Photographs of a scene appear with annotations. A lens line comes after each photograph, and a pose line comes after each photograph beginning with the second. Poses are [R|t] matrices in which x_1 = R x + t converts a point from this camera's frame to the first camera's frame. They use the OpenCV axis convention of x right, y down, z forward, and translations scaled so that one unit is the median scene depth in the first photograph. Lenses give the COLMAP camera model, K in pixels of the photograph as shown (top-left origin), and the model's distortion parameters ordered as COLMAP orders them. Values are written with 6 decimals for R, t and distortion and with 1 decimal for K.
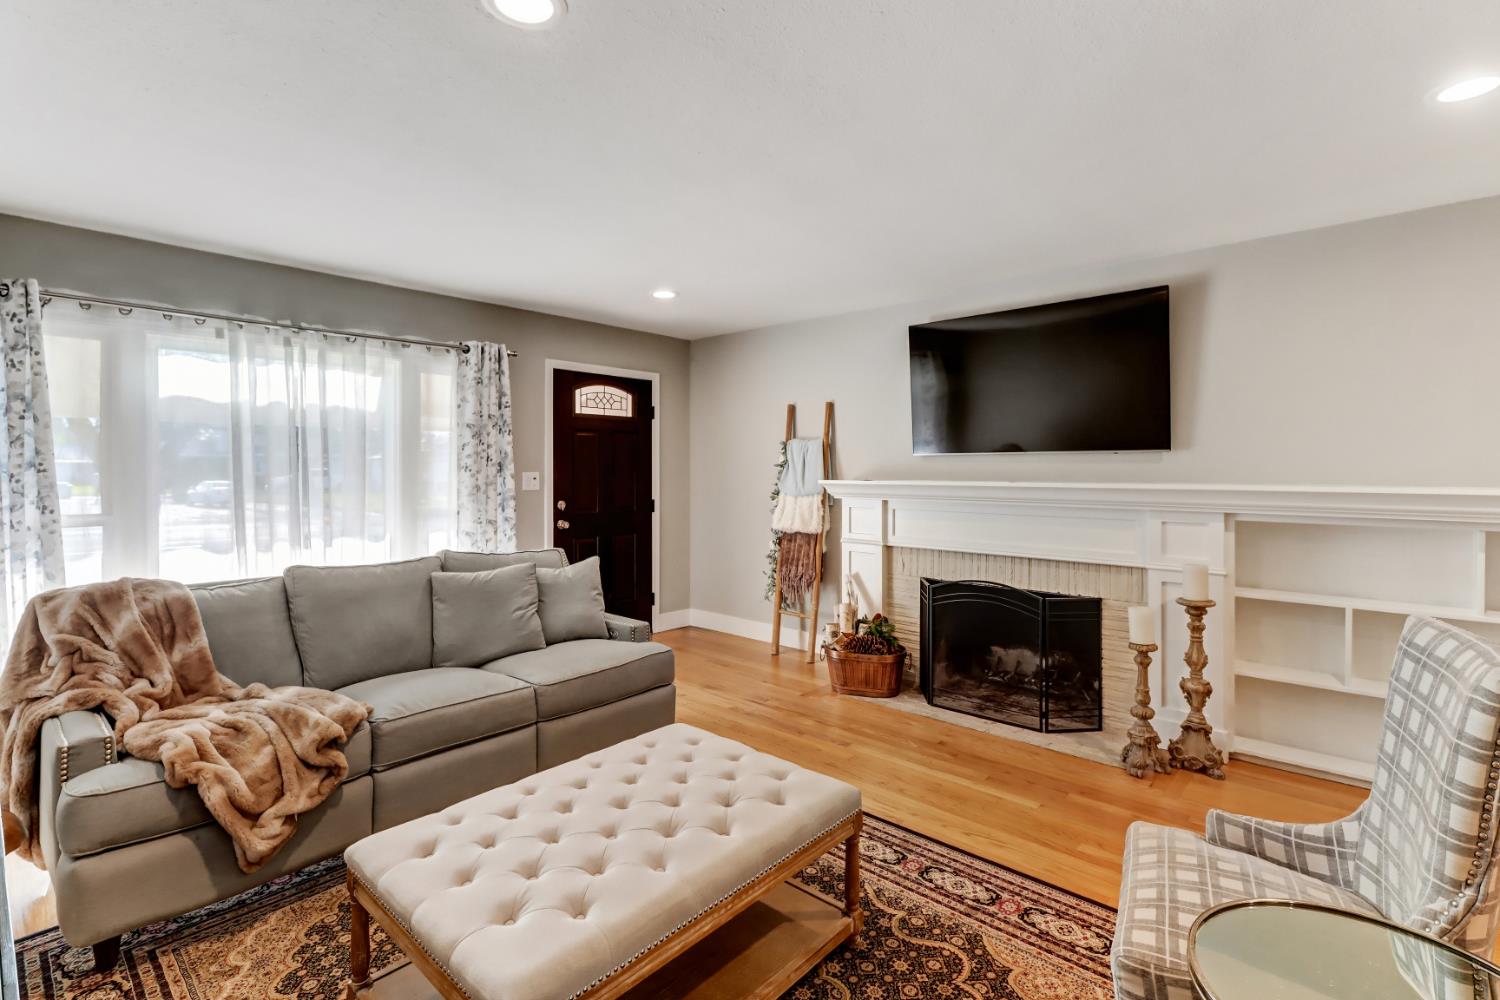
lens RADIAL K [[697.6, 0, 749.8], [0, 697.6, 463.9], [0, 0, 1]] dist [-0.005393, -0.002540]
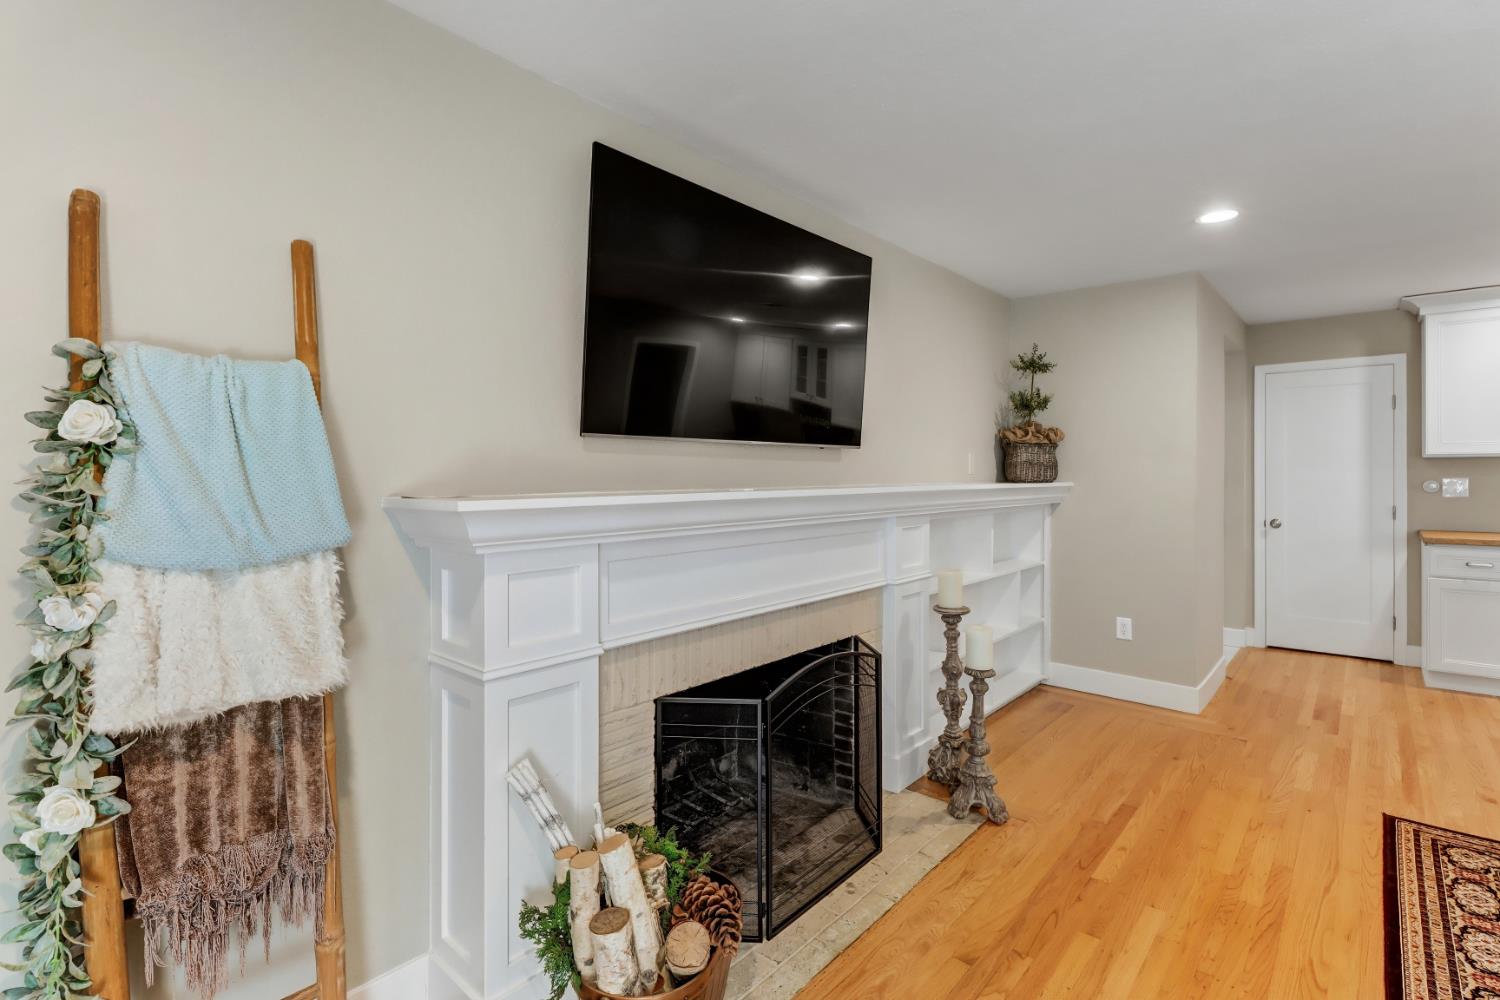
lens RADIAL K [[697.6, 0, 735.5], [0, 697.6, 478.8], [0, 0, 1]] dist [-0.005393, -0.002540]
pose [[0.005681, -0.000581, 0.999984, -0.214033], [0.006478, 0.999979, 0.000544, 0.014826], [-0.999963, 0.006474, 0.005685, 0.917856]]
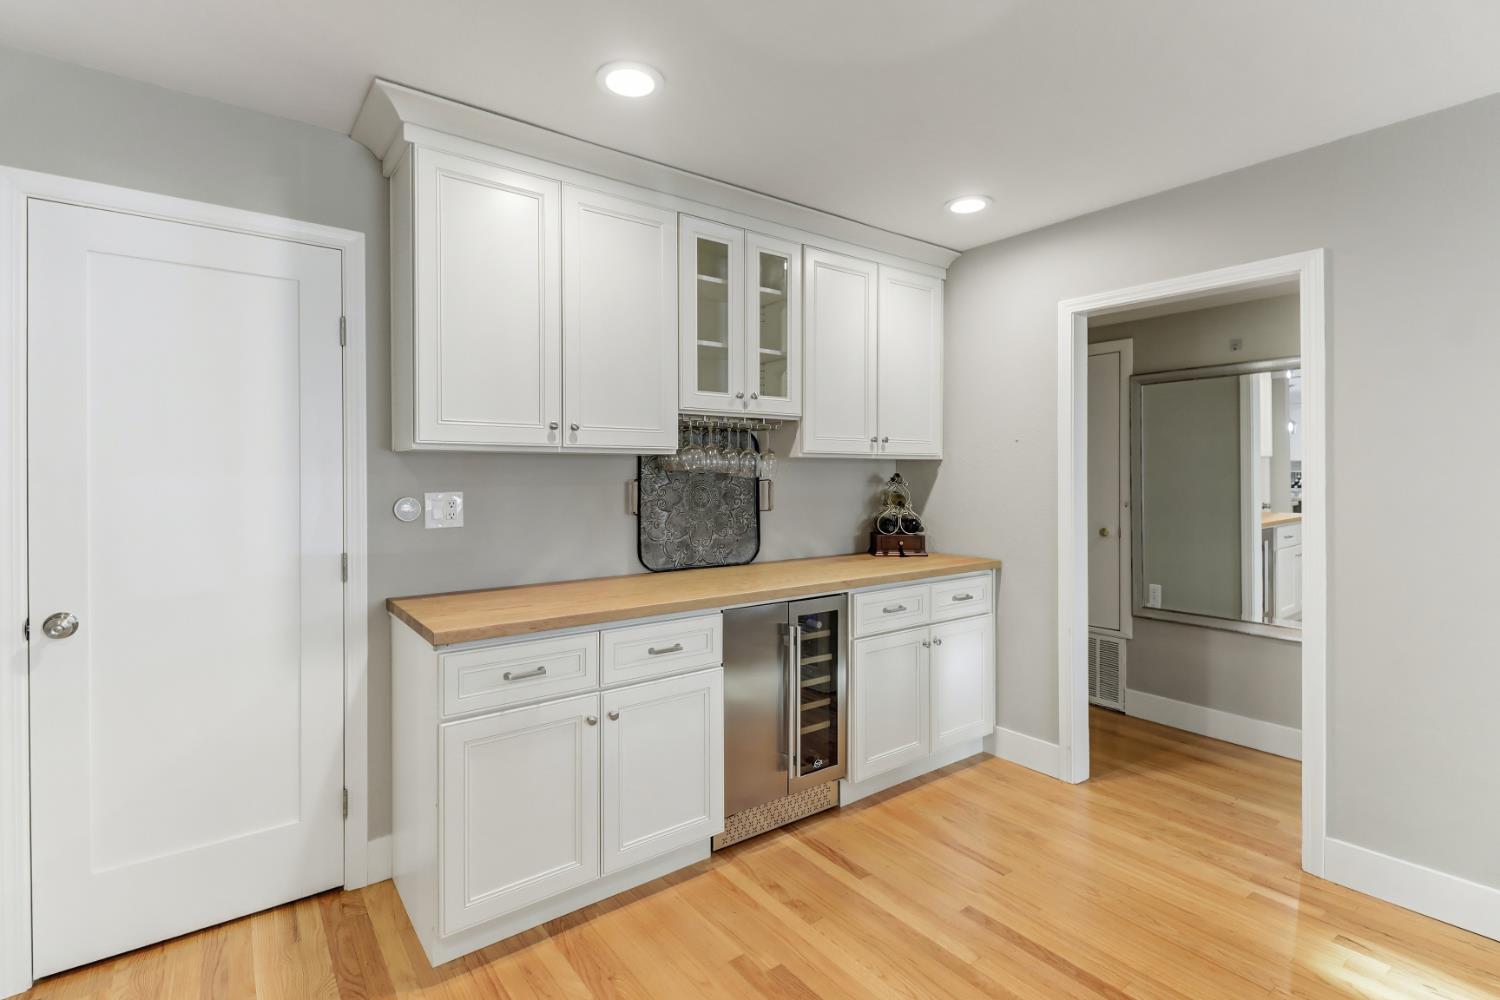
lens RADIAL K [[697.6, 0, 748.1], [0, 697.6, 492.6], [0, 0, 1]] dist [-0.005393, -0.002540]
pose [[-0.981871, 0.001550, 0.189544, 0.066942], [0.002183, 0.999993, 0.003133, 0.016727], [-0.189538, 0.003490, -0.981867, 0.685829]]
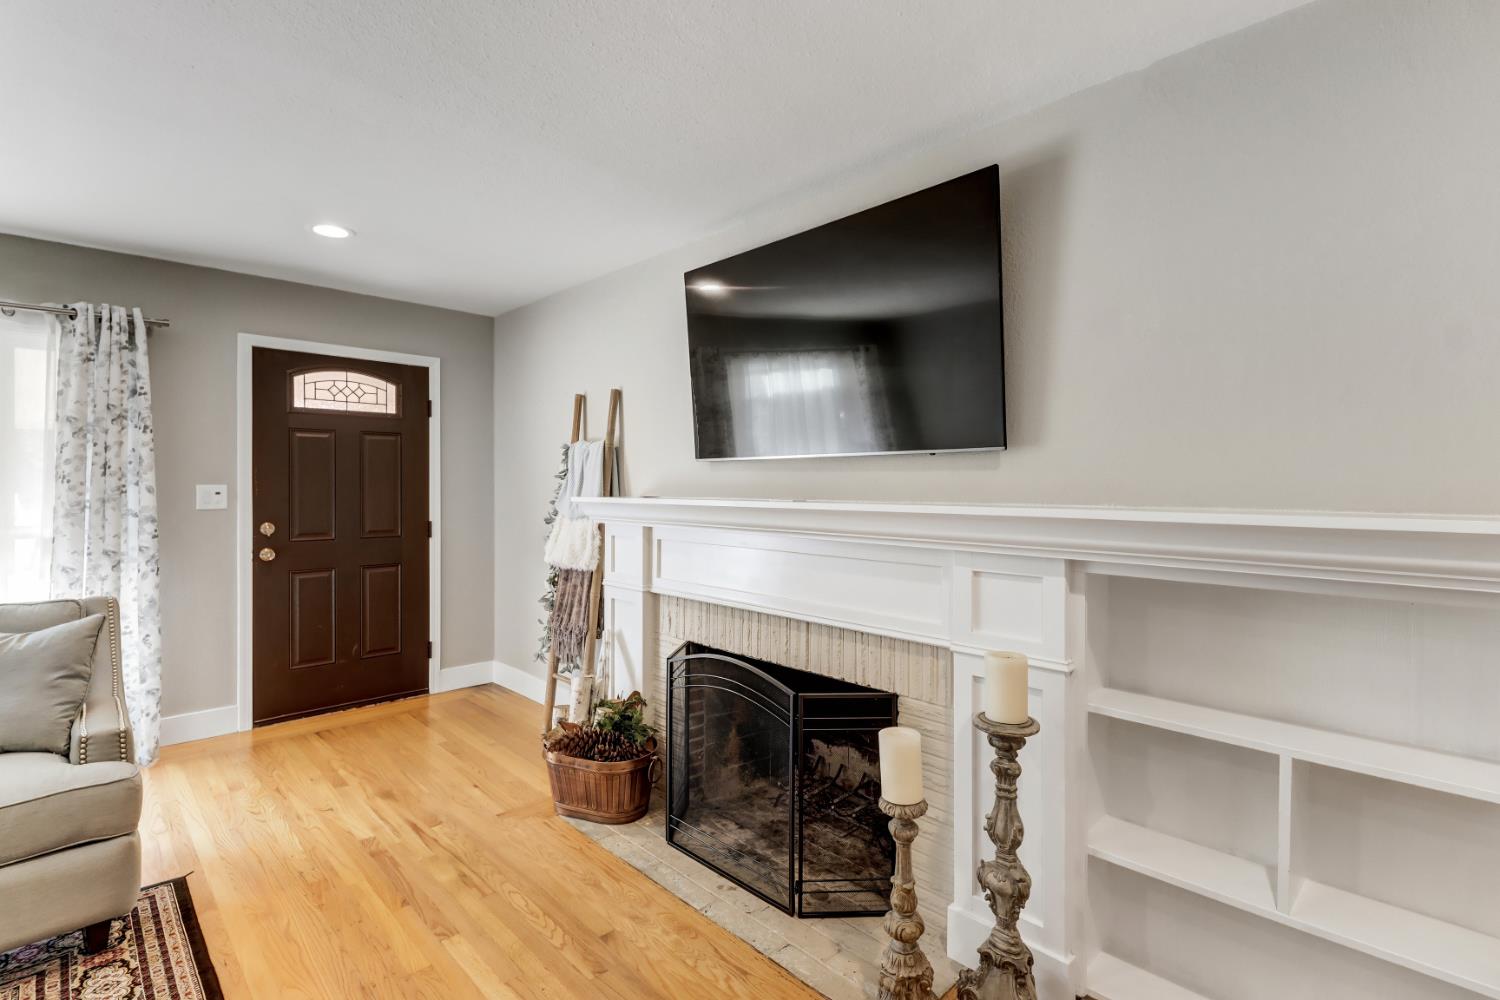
lens RADIAL K [[697.6, 0, 758.3], [0, 697.6, 478.8], [0, 0, 1]] dist [-0.005393, -0.002540]
pose [[0.998701, 0.002348, -0.050898, 0.338844], [-0.002467, 0.999994, -0.002261, 0.006332], [0.050892, 0.002384, 0.998701, 0.318303]]
